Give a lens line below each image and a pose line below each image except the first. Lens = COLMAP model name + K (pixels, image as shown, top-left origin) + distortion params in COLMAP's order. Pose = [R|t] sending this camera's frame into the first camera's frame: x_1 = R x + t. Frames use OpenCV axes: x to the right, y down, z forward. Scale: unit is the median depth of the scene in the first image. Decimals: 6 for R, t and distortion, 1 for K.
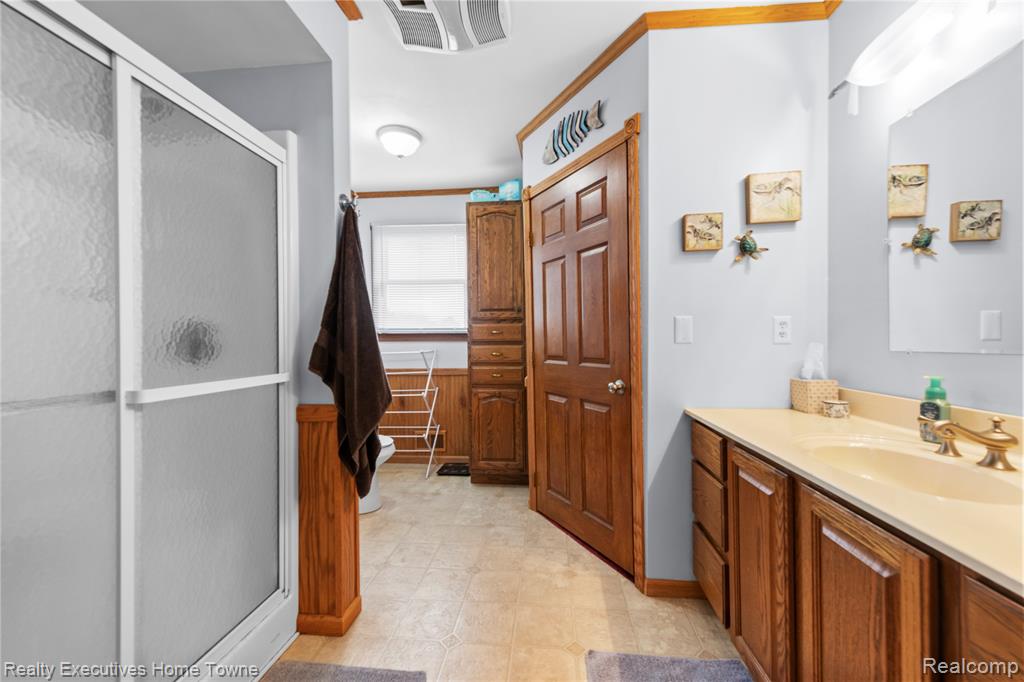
lens RADIAL K [[417.4, 0, 511.4], [0, 417.4, 336.5], [0, 0, 1]] dist [0.018429, -0.002035]
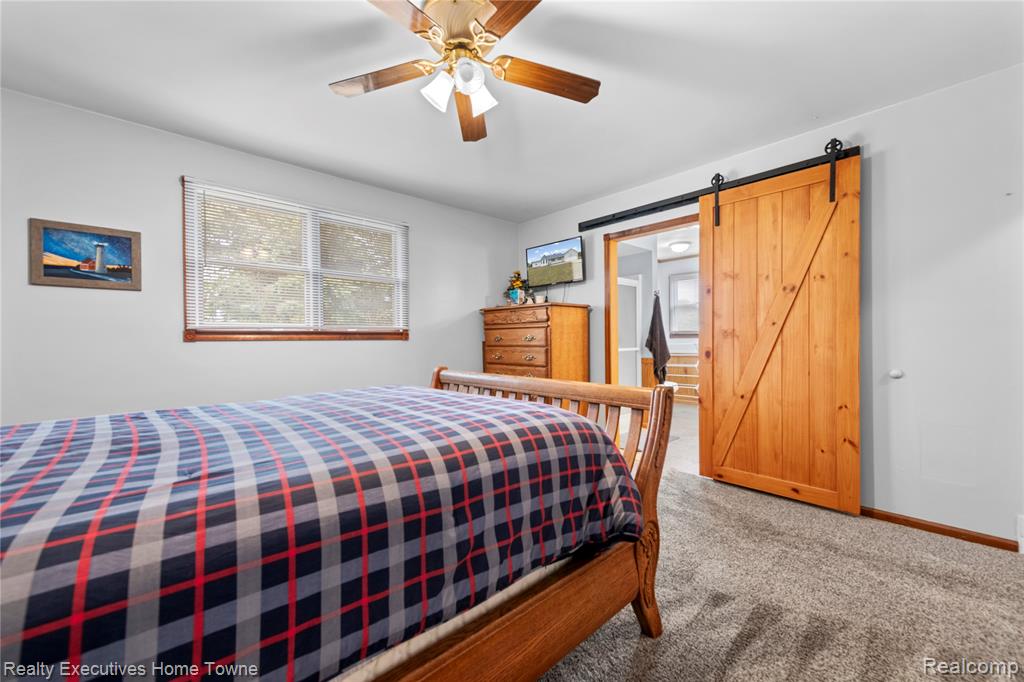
lens RADIAL K [[417.4, 0, 510.5], [0, 417.4, 339.3], [0, 0, 1]] dist [0.018429, -0.002035]
pose [[0.762611, -0.000409, -0.646857, 0.836961], [0.000734, 1.000000, 0.000233, 0.018486], [0.646857, -0.000652, 0.762611, -2.187889]]
